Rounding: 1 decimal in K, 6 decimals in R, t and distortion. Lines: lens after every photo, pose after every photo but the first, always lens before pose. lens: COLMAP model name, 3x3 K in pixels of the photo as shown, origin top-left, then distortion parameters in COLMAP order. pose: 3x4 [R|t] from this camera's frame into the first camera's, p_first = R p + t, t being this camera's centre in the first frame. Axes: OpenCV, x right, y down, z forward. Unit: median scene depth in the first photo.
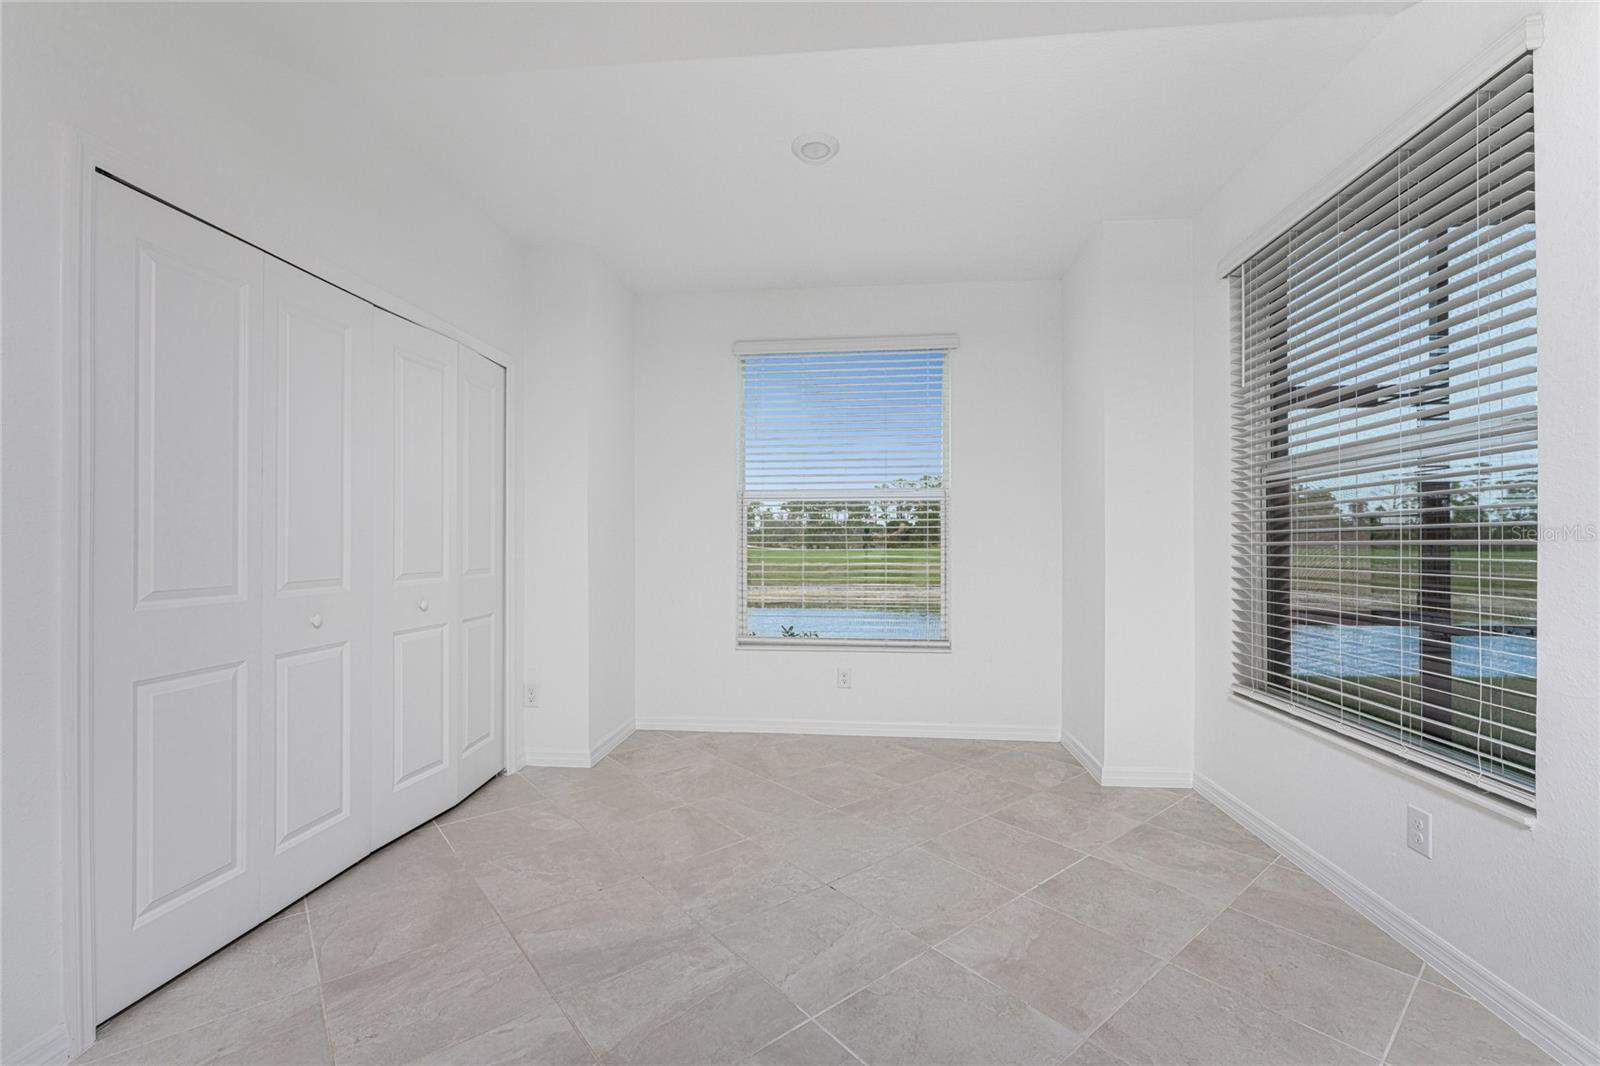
lens RADIAL K [[671.6, 0, 800.0], [0, 671.6, 533.0], [0, 0, 1]] dist [0.000362, -0.000101]
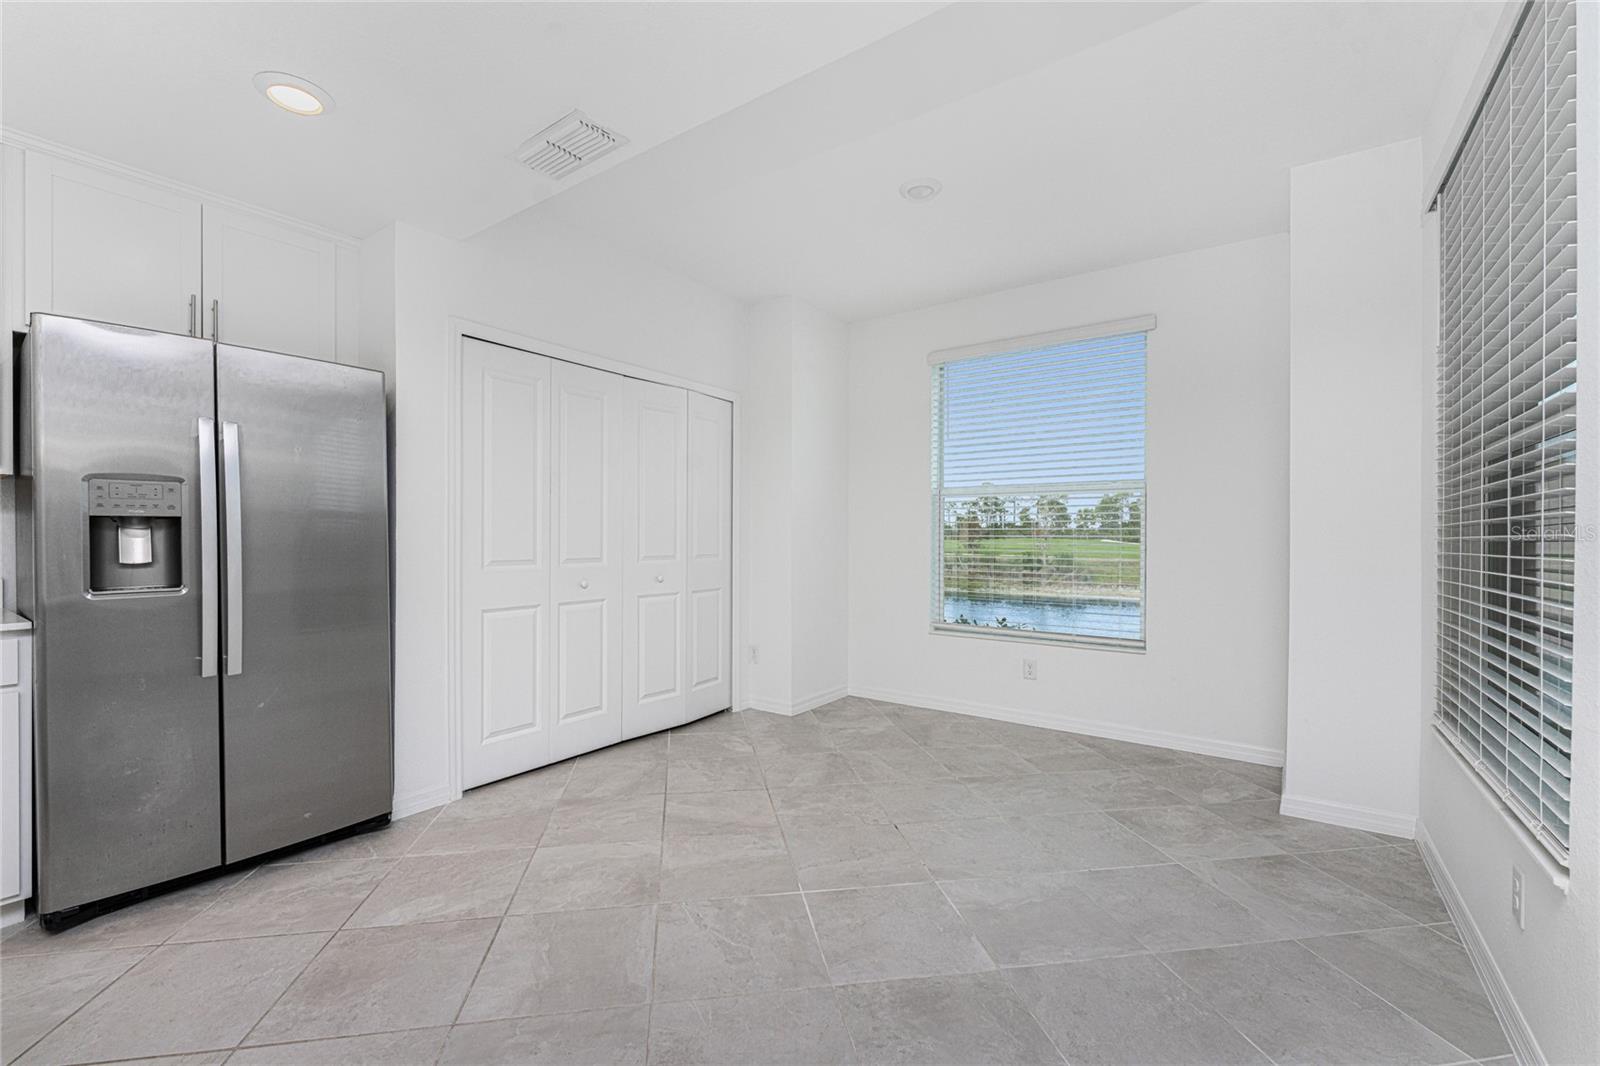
lens RADIAL K [[670.9, 0, 792.8], [0, 670.9, 533.9], [0, 0, 1]] dist [-0.000892, -0.000331]
pose [[0.865837, 0.003613, -0.500314, 0.339090], [0.001561, 0.999950, 0.009921, -0.000799], [0.500324, -0.009371, 0.865787, -0.078884]]
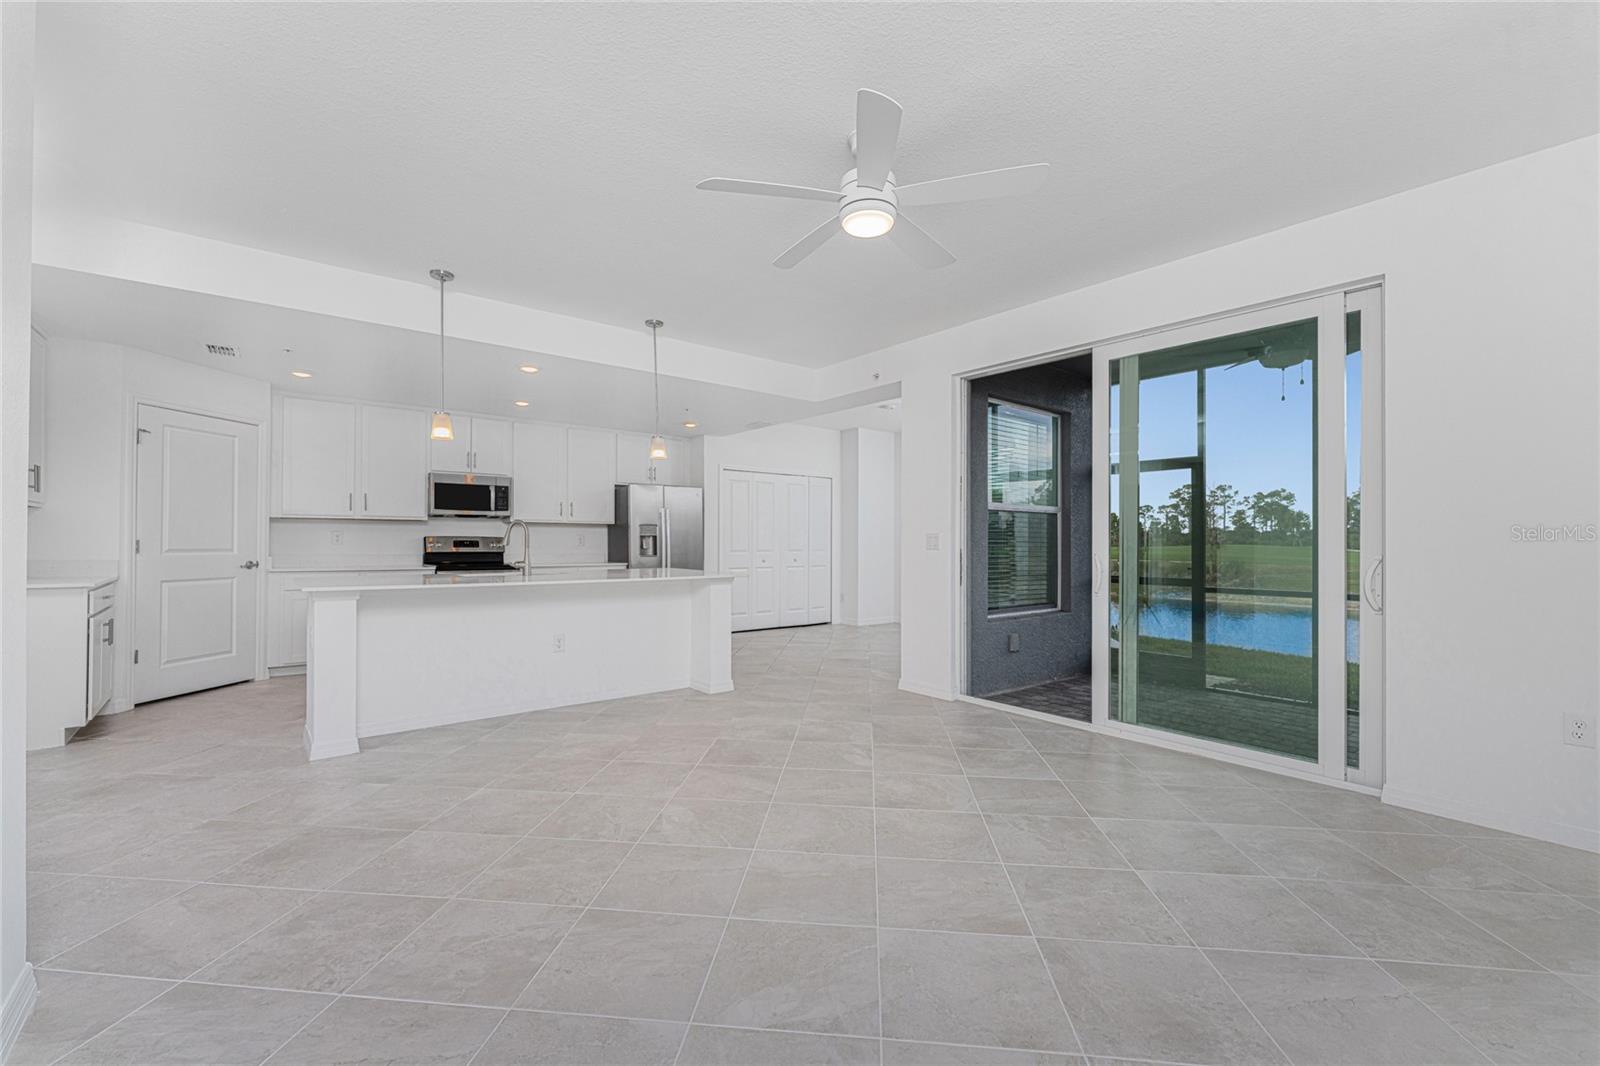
lens RADIAL K [[670.9, 0, 792.8], [0, 670.9, 533.9], [0, 0, 1]] dist [-0.000892, -0.000331]
pose [[0.697381, -0.001779, -0.716698, 1.536737], [0.003609, 0.999993, 0.001029, -0.019558], [0.716691, -0.003304, 0.697383, -1.123430]]
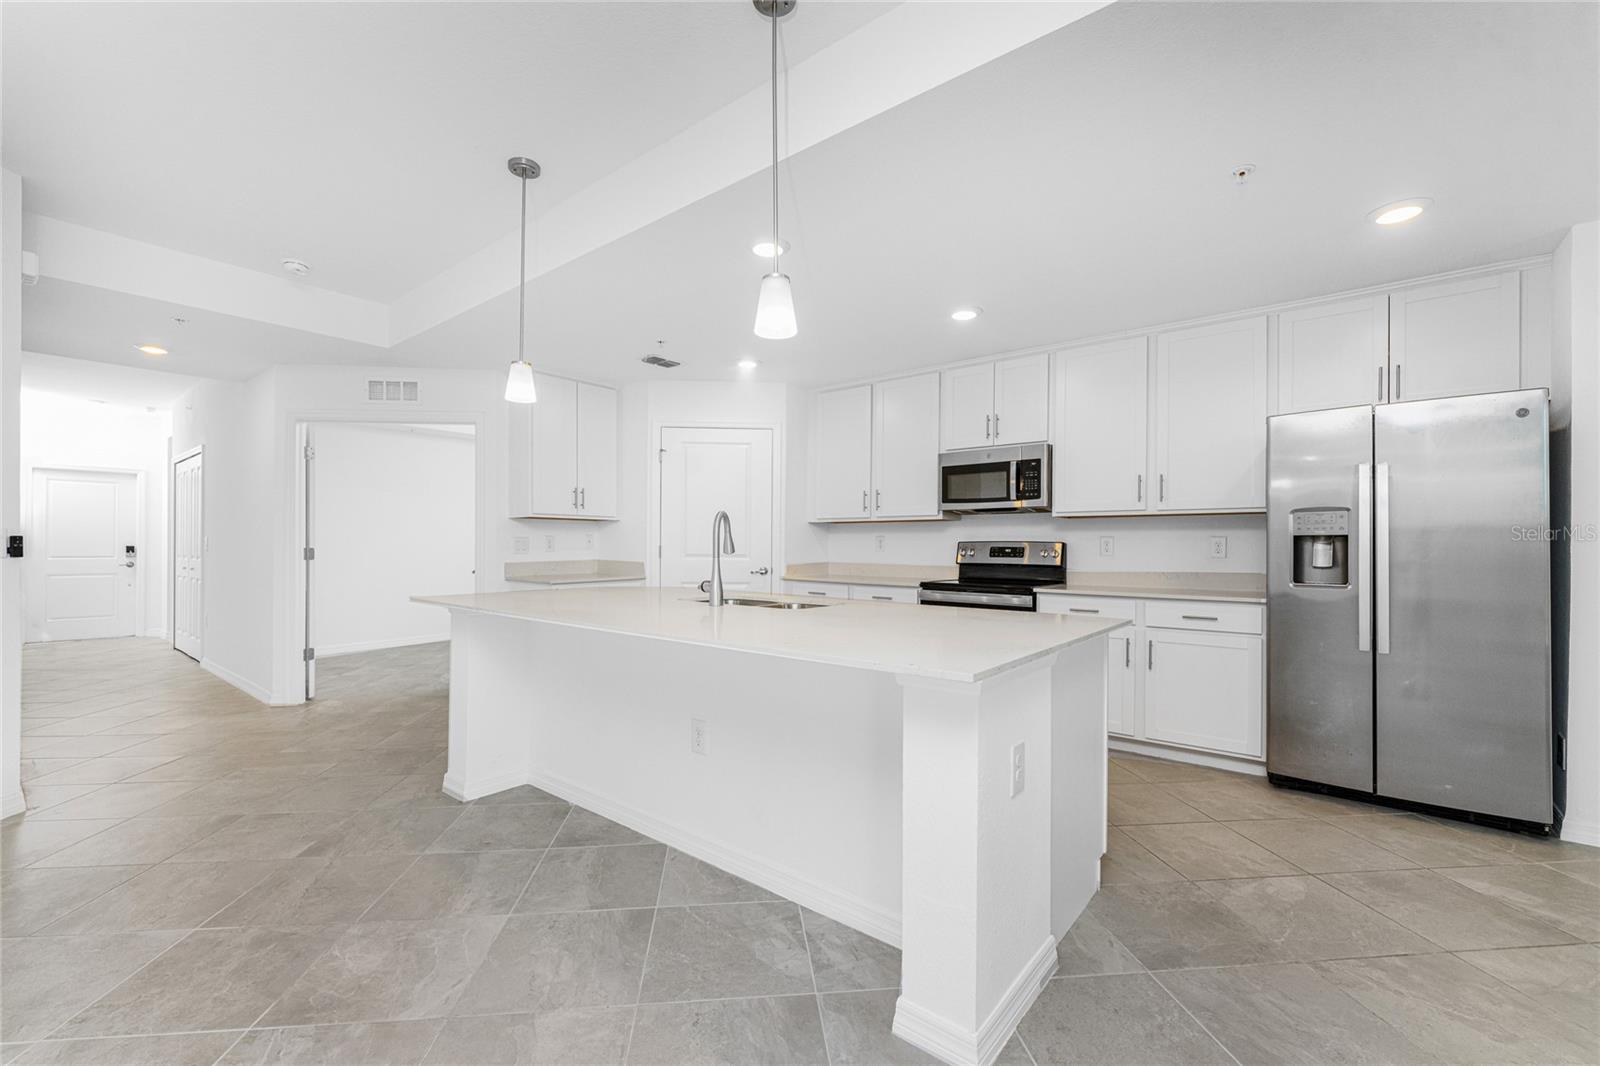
lens RADIAL K [[670.9, 0, 792.8], [0, 670.9, 533.9], [0, 0, 1]] dist [-0.000892, -0.000331]
pose [[-0.555228, -0.016953, -0.831525, 0.710878], [0.006099, 0.999682, -0.024454, 0.004786], [0.831676, -0.018649, -0.554948, 0.075386]]
